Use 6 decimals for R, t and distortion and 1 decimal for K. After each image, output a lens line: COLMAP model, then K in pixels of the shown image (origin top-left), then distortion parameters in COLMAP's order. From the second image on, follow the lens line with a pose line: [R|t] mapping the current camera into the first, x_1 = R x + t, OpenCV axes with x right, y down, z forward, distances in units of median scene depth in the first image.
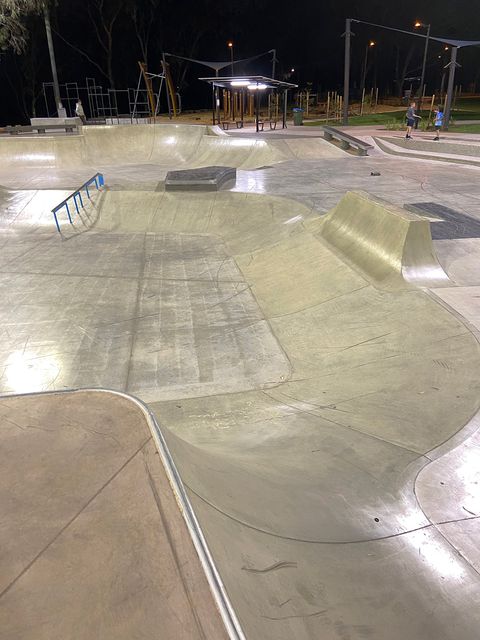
lens RADIAL K [[480.5, 0, 241.3], [0, 480.5, 312.0], [0, 0, 1]] dist [0.125472, -0.154305]
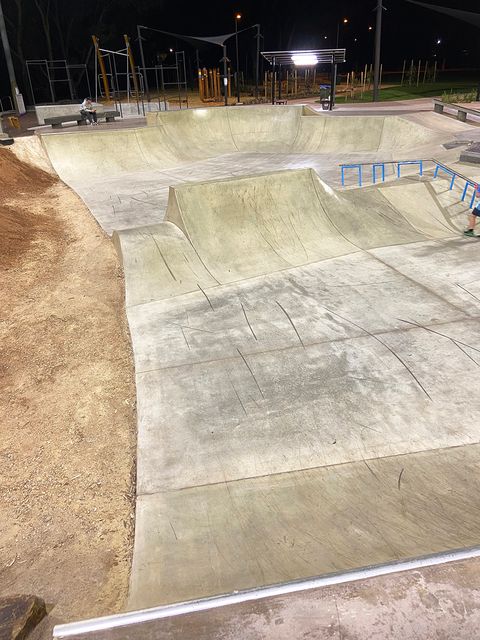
lens RADIAL K [[480.5, 0, 241.3], [0, 480.5, 312.0], [0, 0, 1]] dist [0.125472, -0.154305]
pose [[0.914889, -0.186797, 0.357890, -1.546980], [0.177322, 0.982357, 0.059435, -0.215742], [-0.362678, 0.009085, 0.931870, 0.545419]]
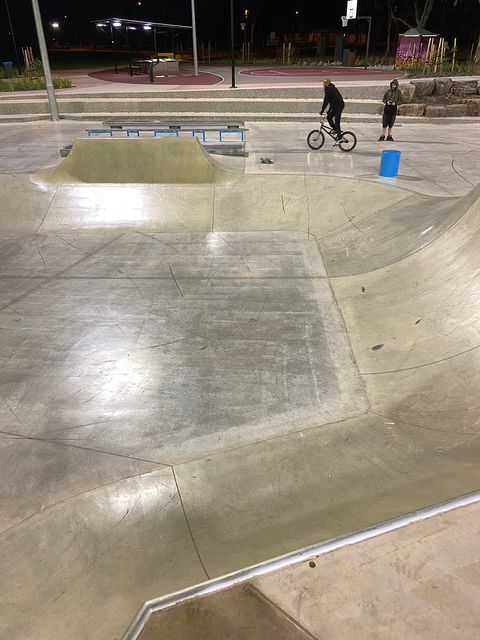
lens RADIAL K [[480.5, 0, 241.3], [0, 480.5, 312.0], [0, 0, 1]] dist [0.125472, -0.154305]
pose [[0.174816, -0.468035, 0.866246, -0.909695], [0.416982, 0.832194, 0.365486, -0.194391], [-0.891945, 0.297316, 0.340642, 0.478457]]
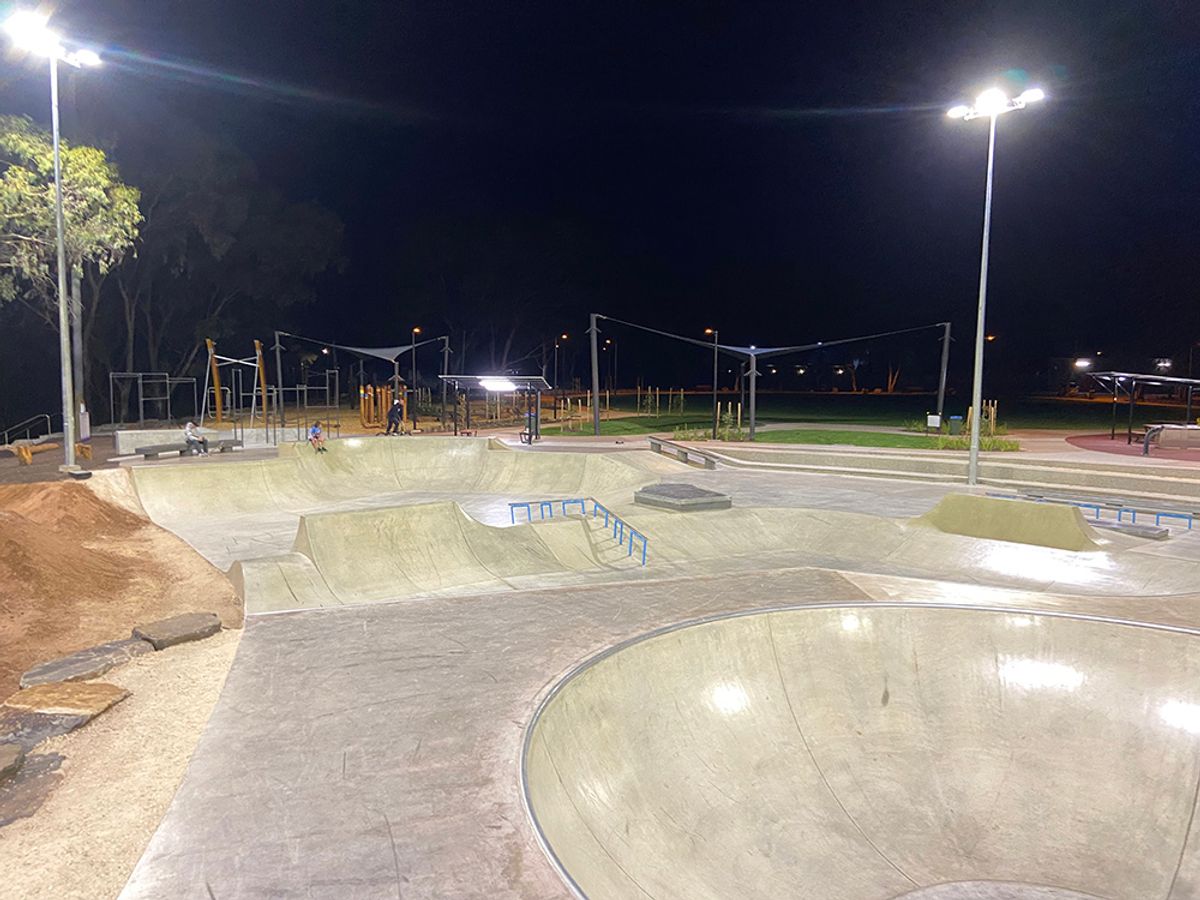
lens RADIAL K [[900.9, 0, 600.0], [0, 900.9, 450.0], [0, 0, 1]] dist [0.125472, -0.154305]
pose [[0.836412, -0.022280, 0.547648, -1.790104], [0.204189, 0.939916, -0.273615, 0.082604], [-0.508647, 0.340679, 0.790706, -0.331895]]
